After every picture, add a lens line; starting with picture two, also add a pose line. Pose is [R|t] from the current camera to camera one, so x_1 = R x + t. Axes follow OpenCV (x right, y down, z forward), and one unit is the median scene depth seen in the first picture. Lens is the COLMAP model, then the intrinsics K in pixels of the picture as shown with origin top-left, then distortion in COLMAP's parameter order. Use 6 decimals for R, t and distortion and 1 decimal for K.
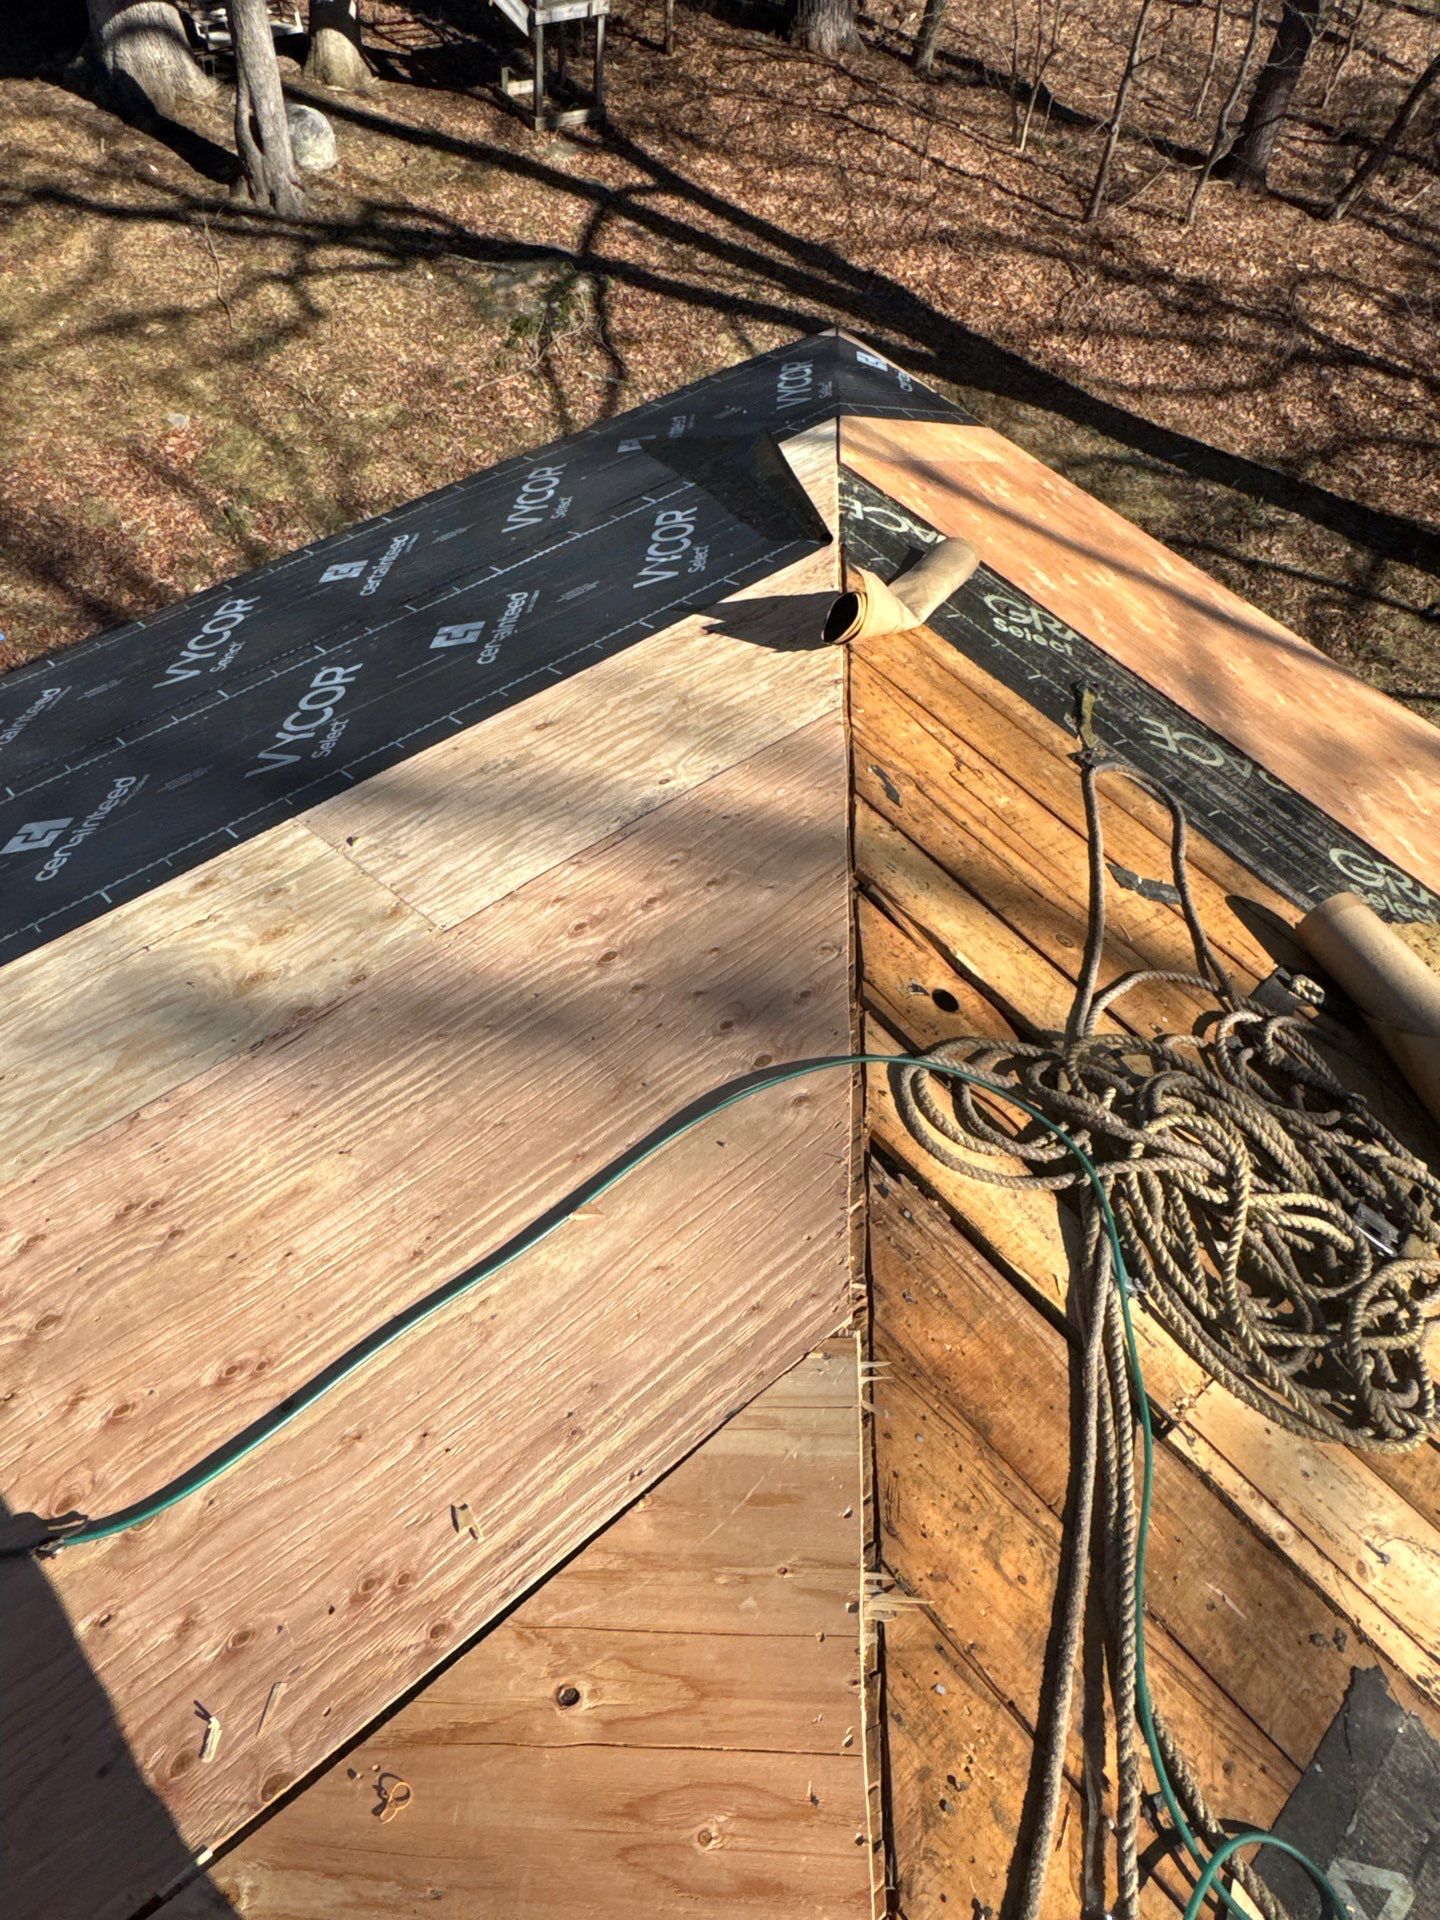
lens RADIAL K [[1363.3, 0, 720.5], [0, 1363.3, 965.3], [0, 0, 1]] dist [-0.004946, 0.005092]
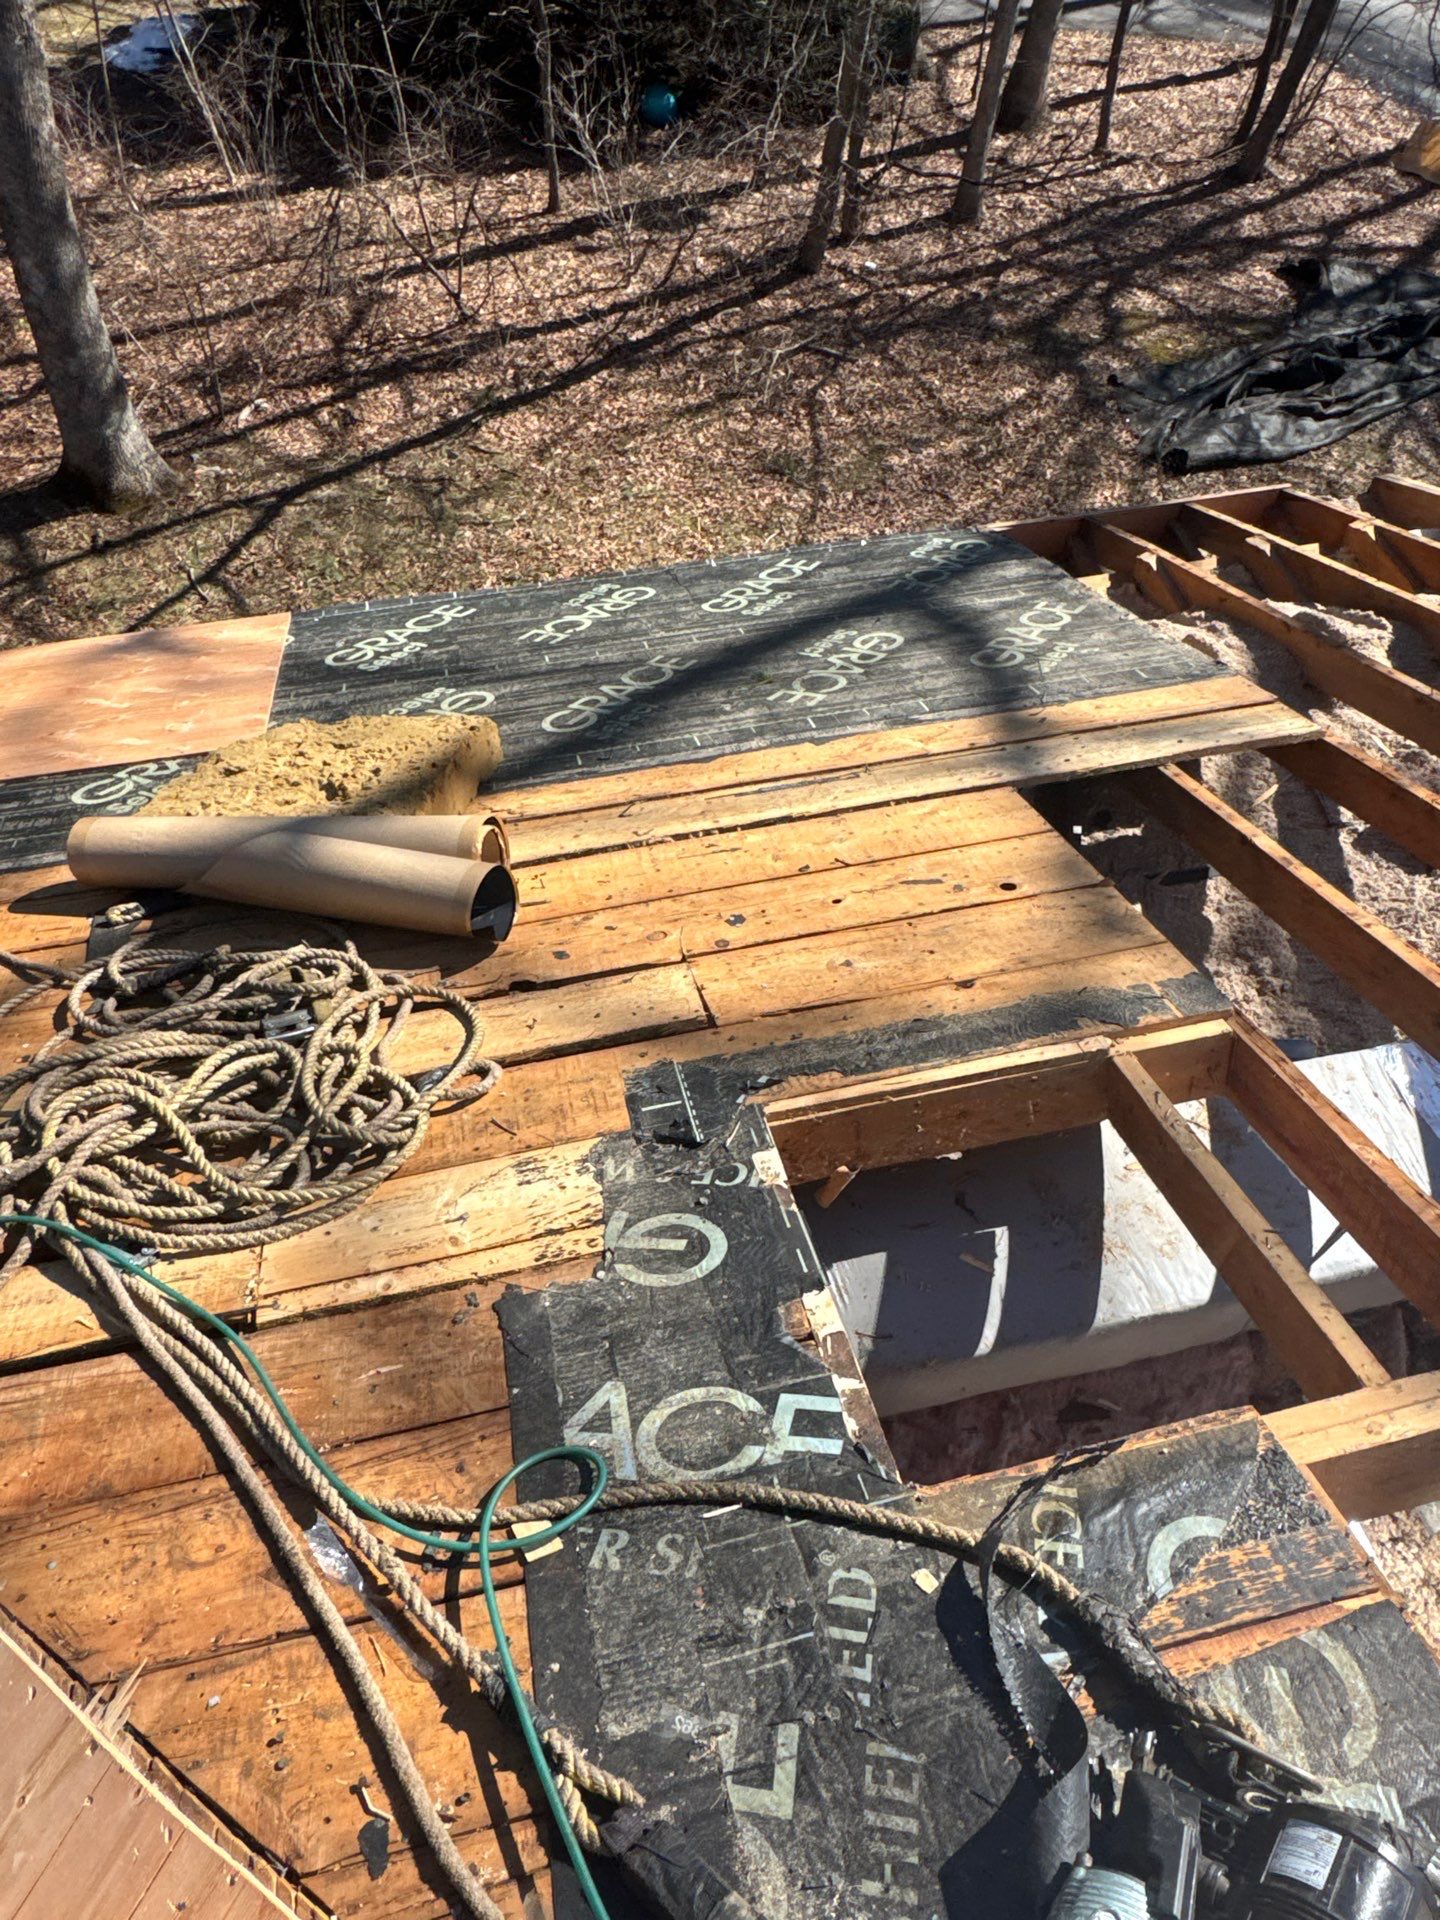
lens RADIAL K [[1363.3, 0, 720.5], [0, 1363.3, 965.3], [0, 0, 1]] dist [-0.004946, 0.005092]
pose [[0.470608, -0.741674, 0.477963, 0.175774], [0.732848, 0.630236, 0.256392, 0.147783], [-0.491388, 0.229614, 0.840128, -0.080388]]
